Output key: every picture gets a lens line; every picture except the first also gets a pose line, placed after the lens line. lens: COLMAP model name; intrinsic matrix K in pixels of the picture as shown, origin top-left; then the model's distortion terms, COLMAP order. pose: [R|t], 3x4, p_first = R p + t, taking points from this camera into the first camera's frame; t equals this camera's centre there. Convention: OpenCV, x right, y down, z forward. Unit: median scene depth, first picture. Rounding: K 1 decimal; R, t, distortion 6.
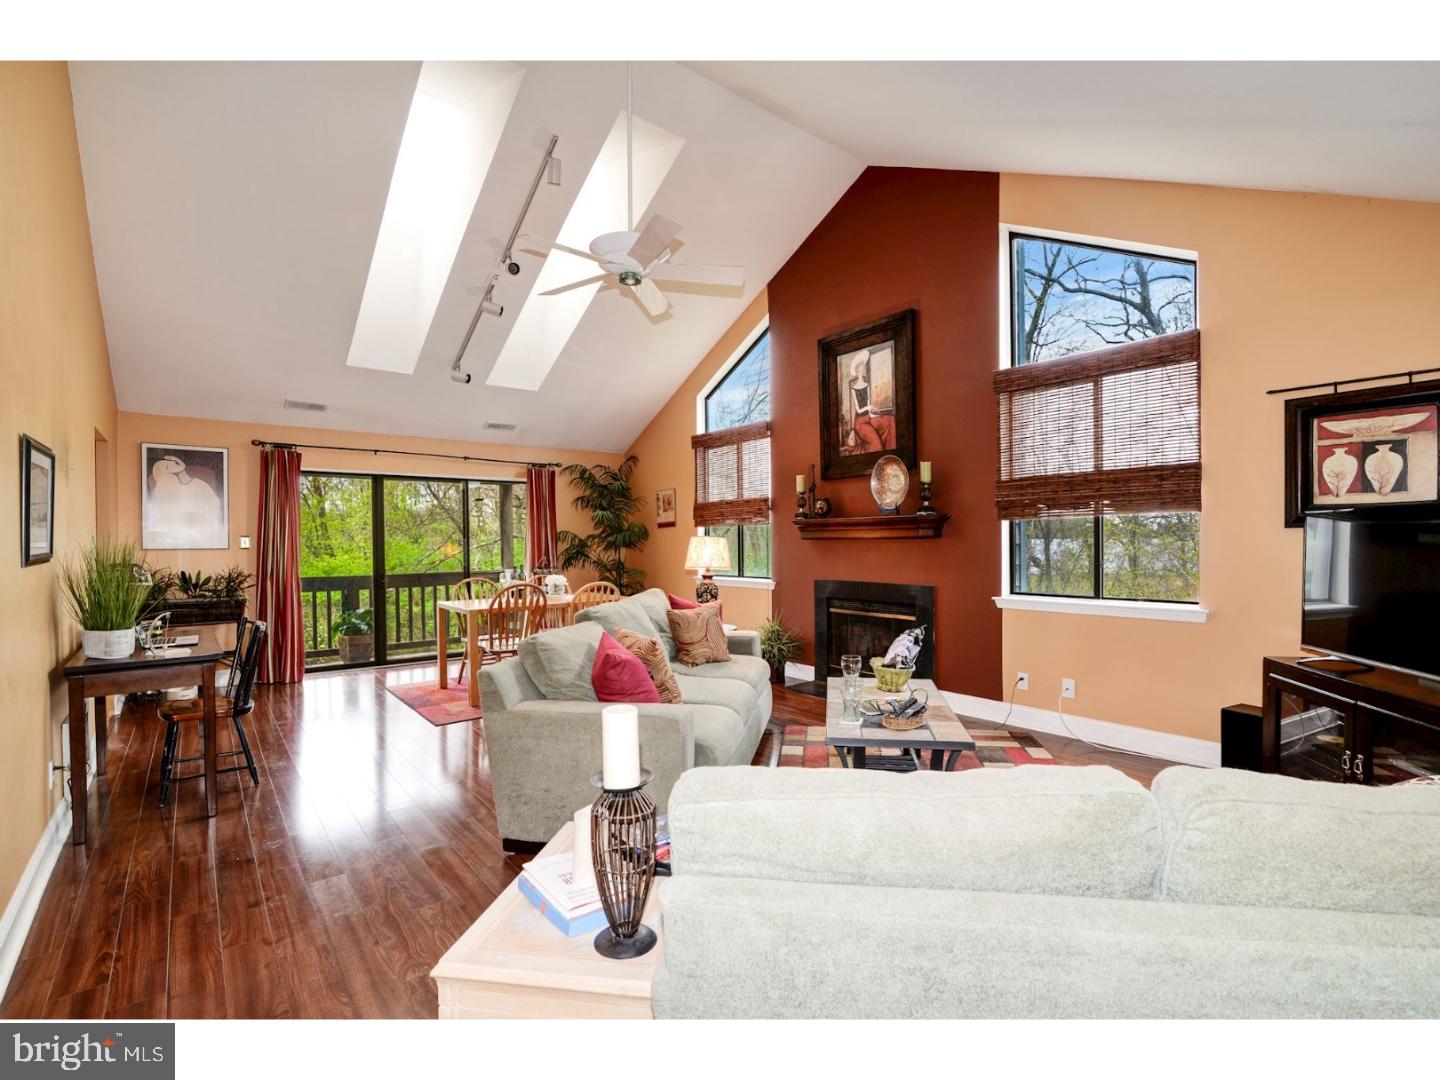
lens RADIAL K [[668.6, 0, 719.6], [0, 668.6, 544.6], [0, 0, 1]] dist [-0.017047, -0.000051]
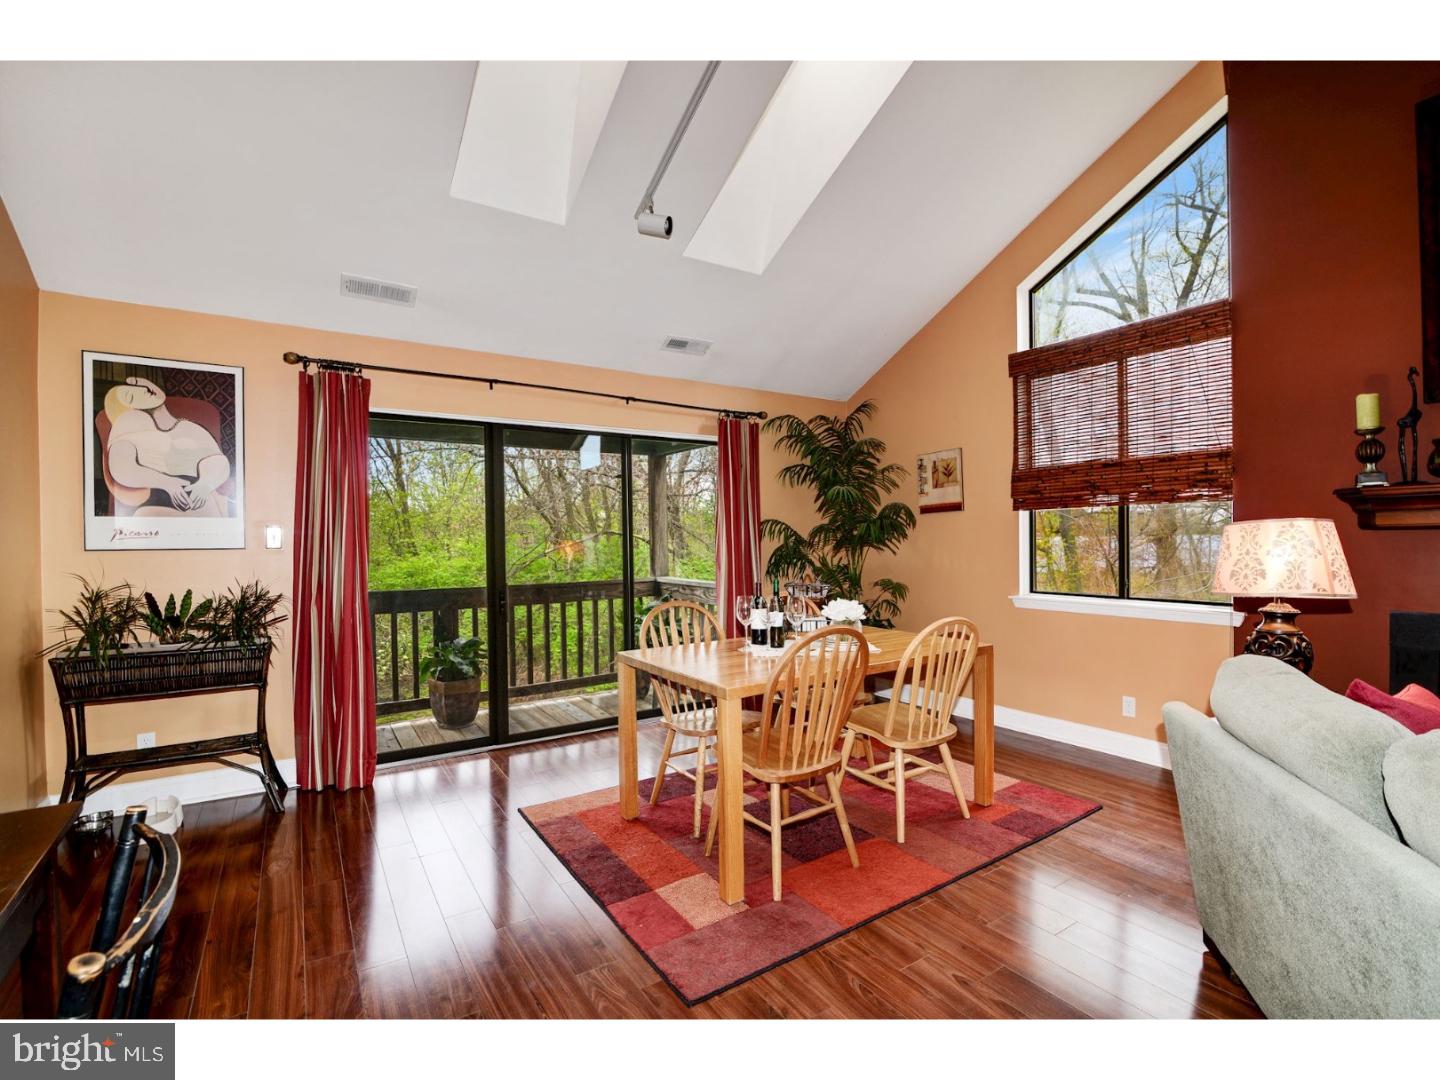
lens RADIAL K [[668.6, 0, 719.6], [0, 668.6, 544.6], [0, 0, 1]] dist [-0.017047, -0.000051]
pose [[0.995260, -0.001889, -0.097235, -0.309828], [0.002279, 0.999990, 0.003901, 0.000982], [0.097227, -0.004104, 0.995254, 0.516876]]
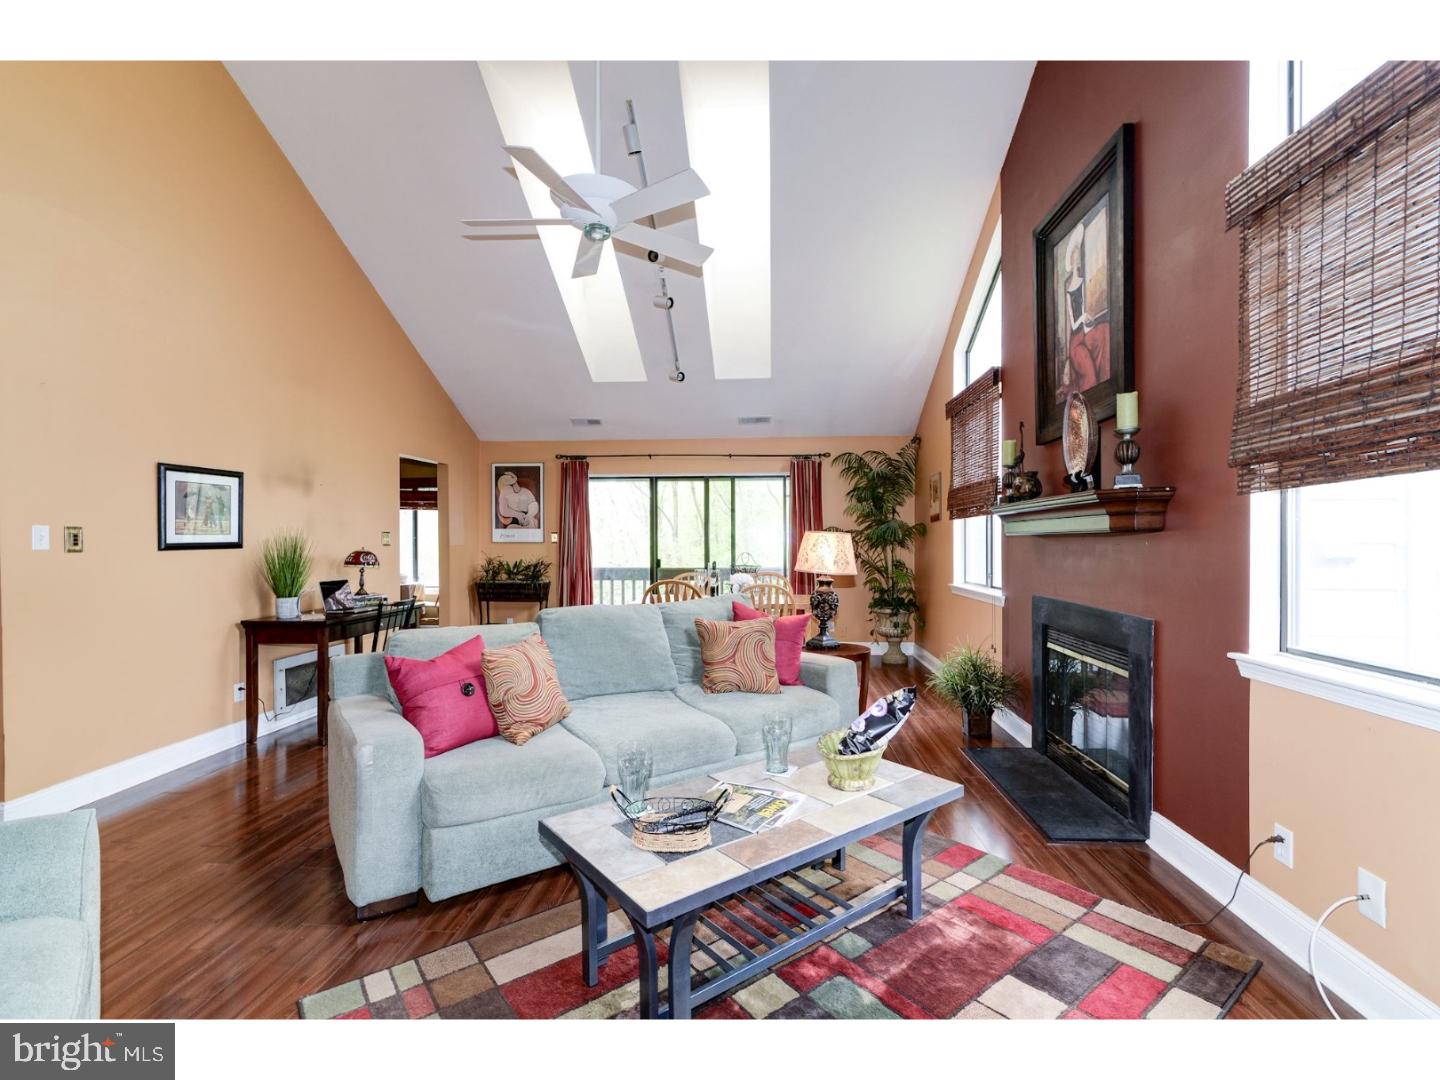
lens RADIAL K [[664.9, 0, 707.6], [0, 664.9, 542.7], [0, 0, 1]] dist [-0.001467, -0.000038]
pose [[0.722604, 0.006524, -0.691231, 0.386876], [-0.006598, 0.999975, 0.002541, 0.000236], [0.691230, 0.002724, 0.722629, 0.320004]]
